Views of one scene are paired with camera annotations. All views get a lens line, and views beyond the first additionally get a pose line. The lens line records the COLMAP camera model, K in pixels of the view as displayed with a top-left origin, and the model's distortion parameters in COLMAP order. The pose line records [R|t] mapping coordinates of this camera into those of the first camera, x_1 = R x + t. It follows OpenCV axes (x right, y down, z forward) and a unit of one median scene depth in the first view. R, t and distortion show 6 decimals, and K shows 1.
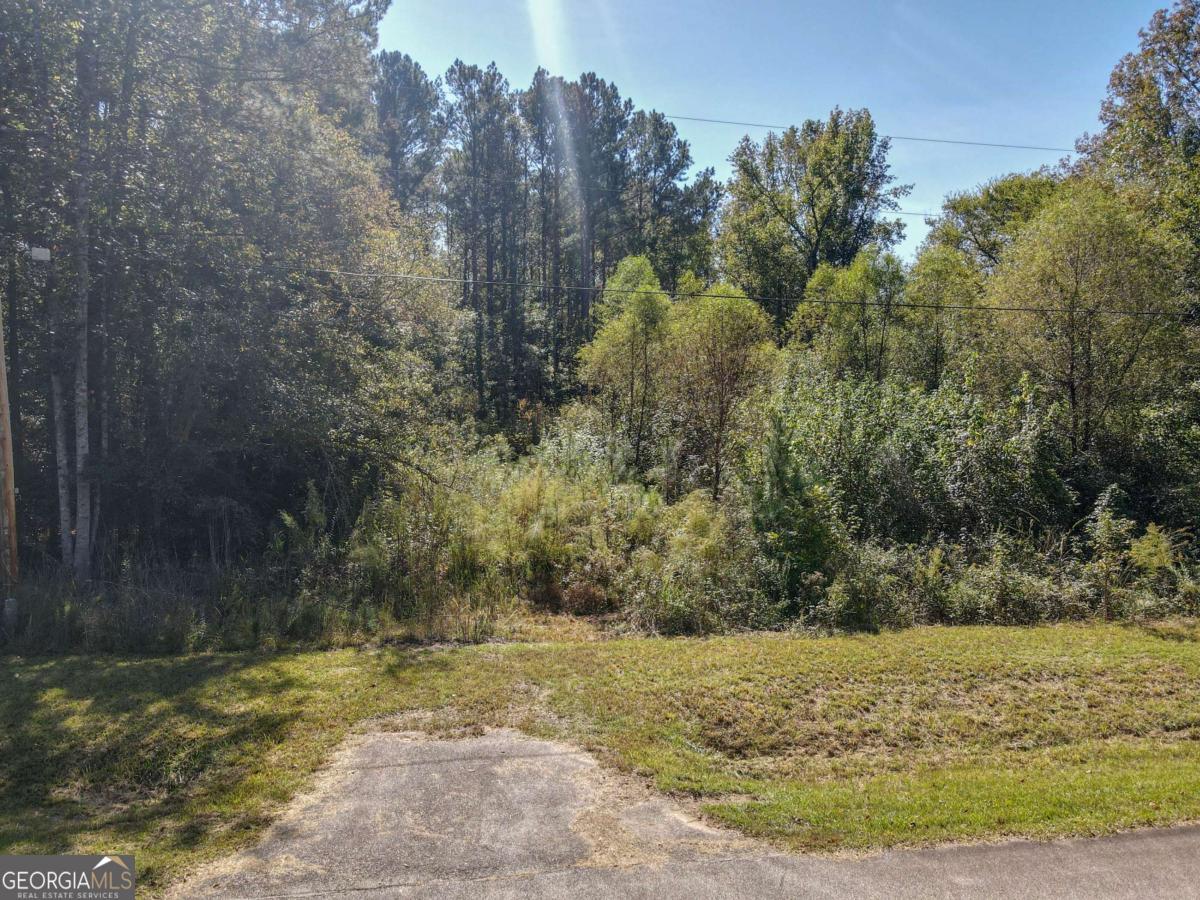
lens RADIAL K [[894.0, 0, 603.8], [0, 894.0, 454.0], [0, 0, 1]] dist [0.021236, 0.000893]
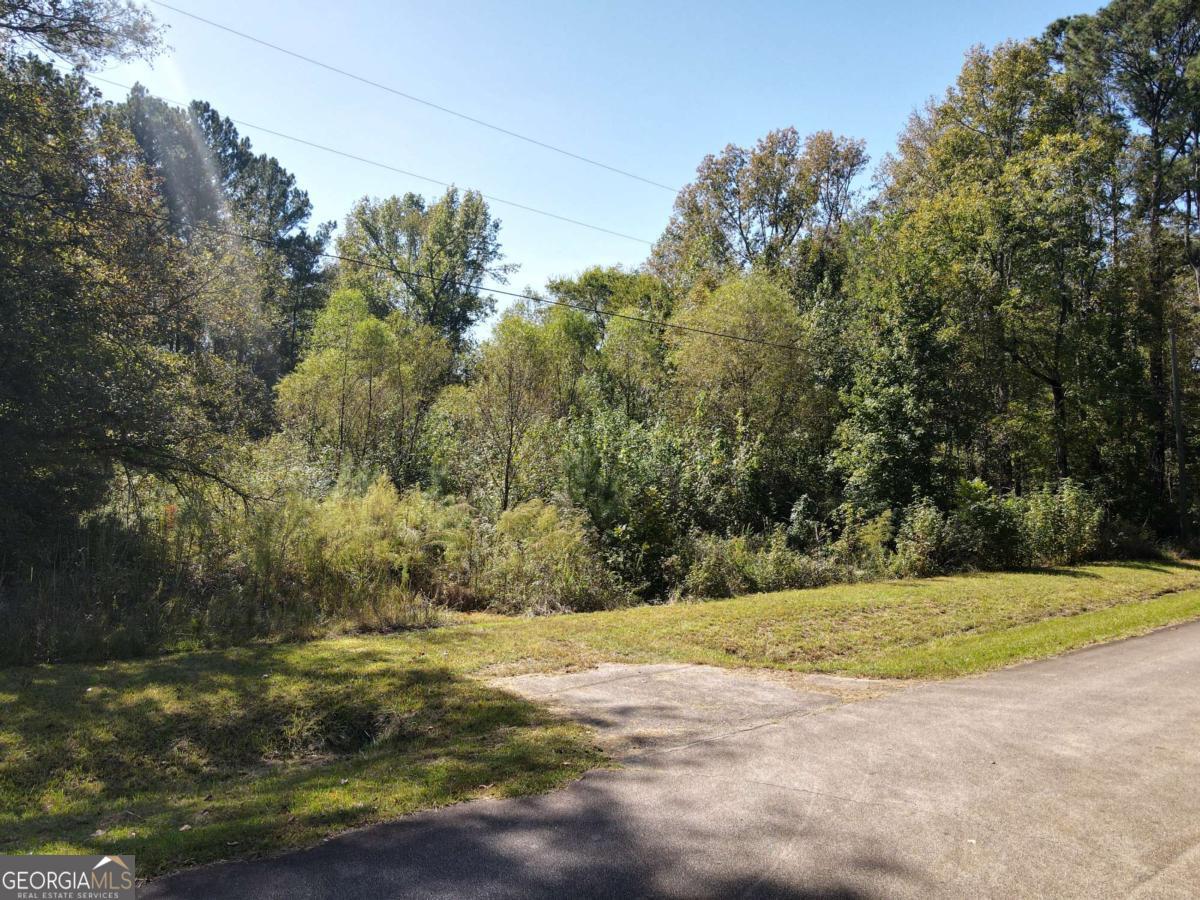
lens RADIAL K [[894.0, 0, 603.8], [0, 894.0, 454.0], [0, 0, 1]] dist [0.021236, 0.000893]
pose [[0.867061, 0.021297, 0.497747, -0.189456], [0.020518, 0.996712, -0.078388, 0.040381], [-0.497780, 0.078180, 0.863773, 0.012762]]
